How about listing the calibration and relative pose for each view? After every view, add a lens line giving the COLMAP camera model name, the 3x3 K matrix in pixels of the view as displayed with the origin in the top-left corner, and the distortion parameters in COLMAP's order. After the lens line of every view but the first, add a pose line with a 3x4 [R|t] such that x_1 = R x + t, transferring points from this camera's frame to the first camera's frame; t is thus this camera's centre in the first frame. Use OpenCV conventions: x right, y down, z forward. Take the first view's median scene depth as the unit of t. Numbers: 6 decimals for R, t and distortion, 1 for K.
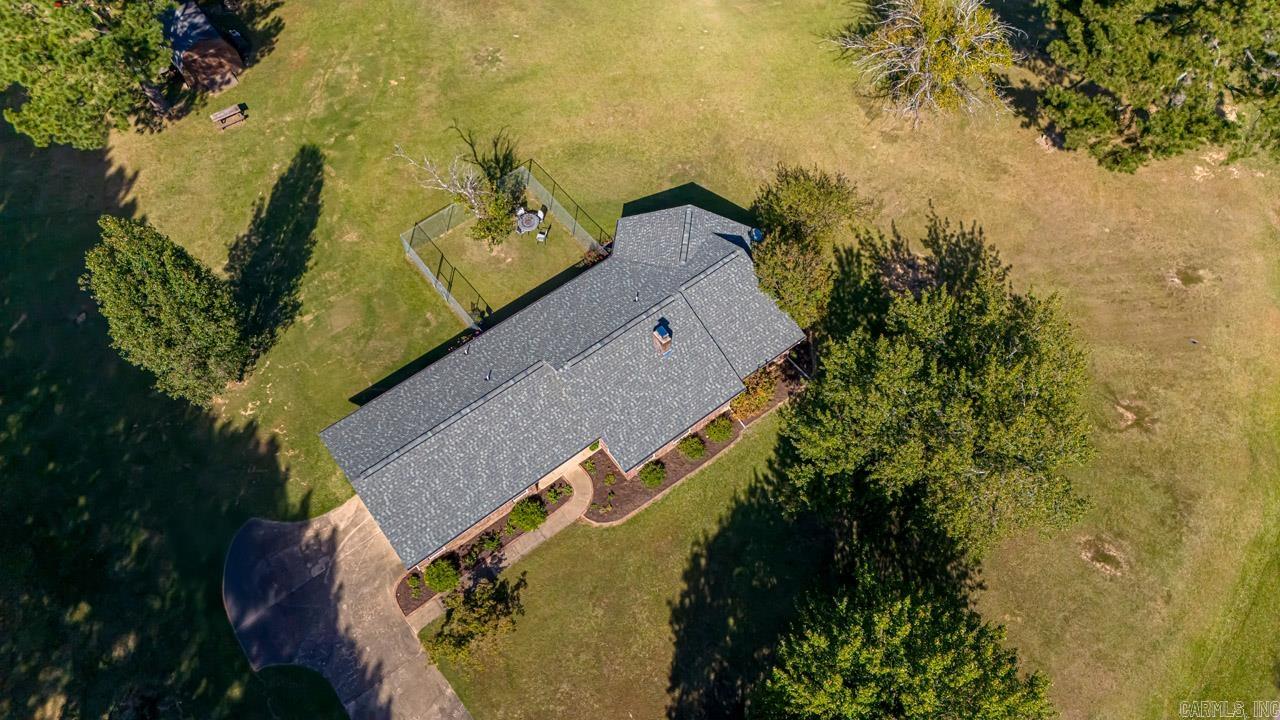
lens RADIAL K [[927.6, 0, 637.0], [0, 927.6, 362.6], [0, 0, 1]] dist [0.071511, -0.064222]
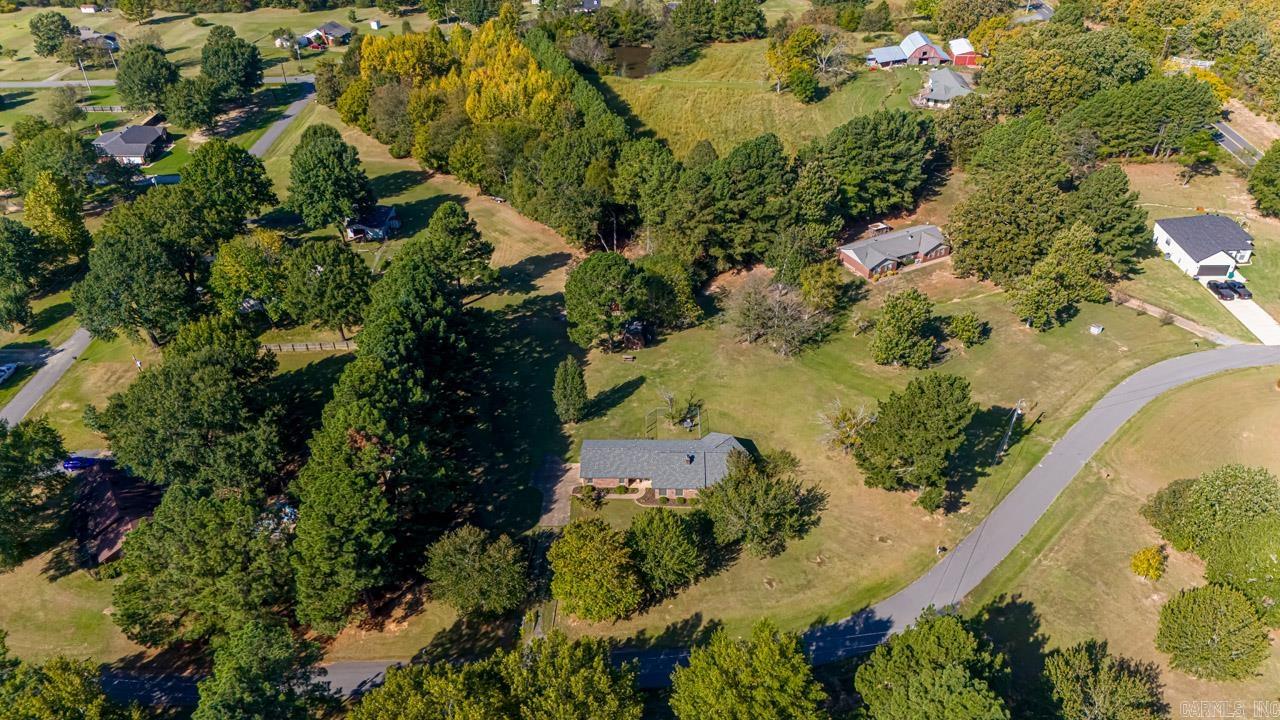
lens RADIAL K [[927.6, 0, 641.6], [0, 927.6, 364.1], [0, 0, 1]] dist [0.071511, -0.064222]
pose [[0.786739, 0.360054, -0.501401, 1.166315], [-0.529466, 0.811192, -0.248261, 0.490399], [0.317345, 0.460791, 0.828833, -1.488925]]
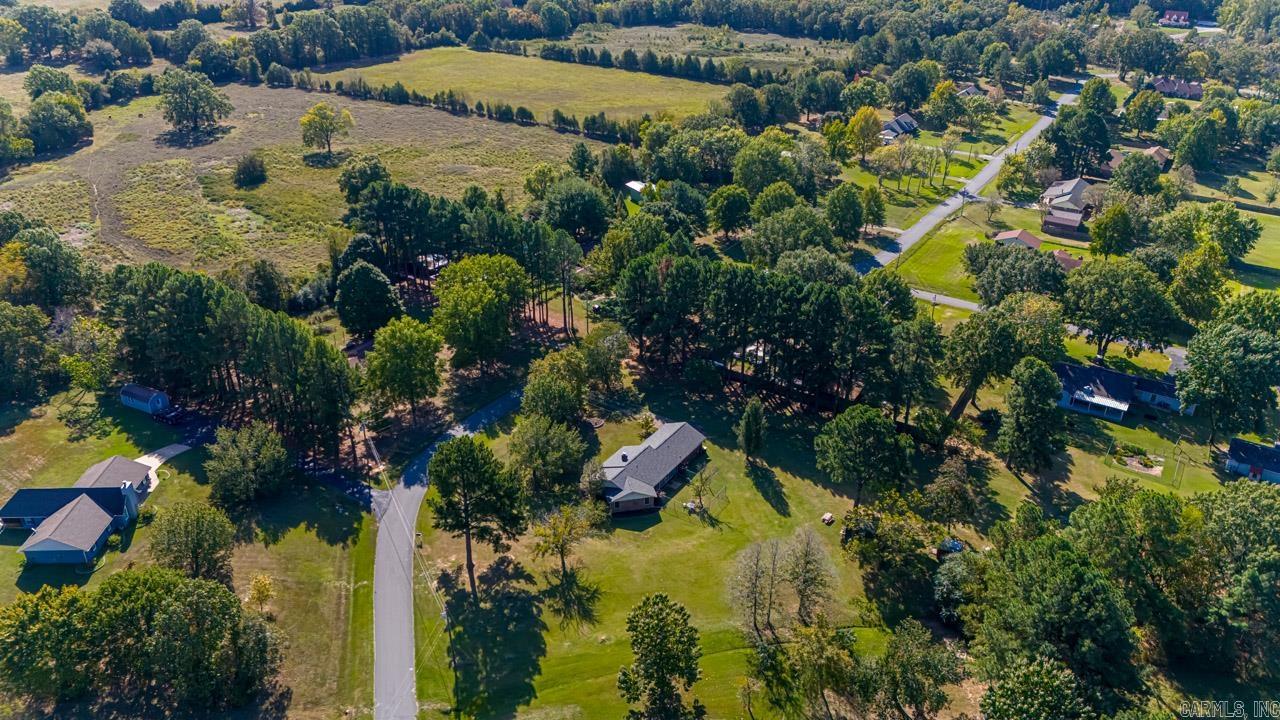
lens RADIAL K [[927.6, 0, 646.6], [0, 927.6, 352.7], [0, 0, 1]] dist [0.071511, -0.064222]
pose [[-0.940111, 0.162127, -0.299843, 0.836898], [-0.289622, 0.083943, 0.953453, -3.069406], [0.179750, 0.983193, -0.031961, 0.677698]]
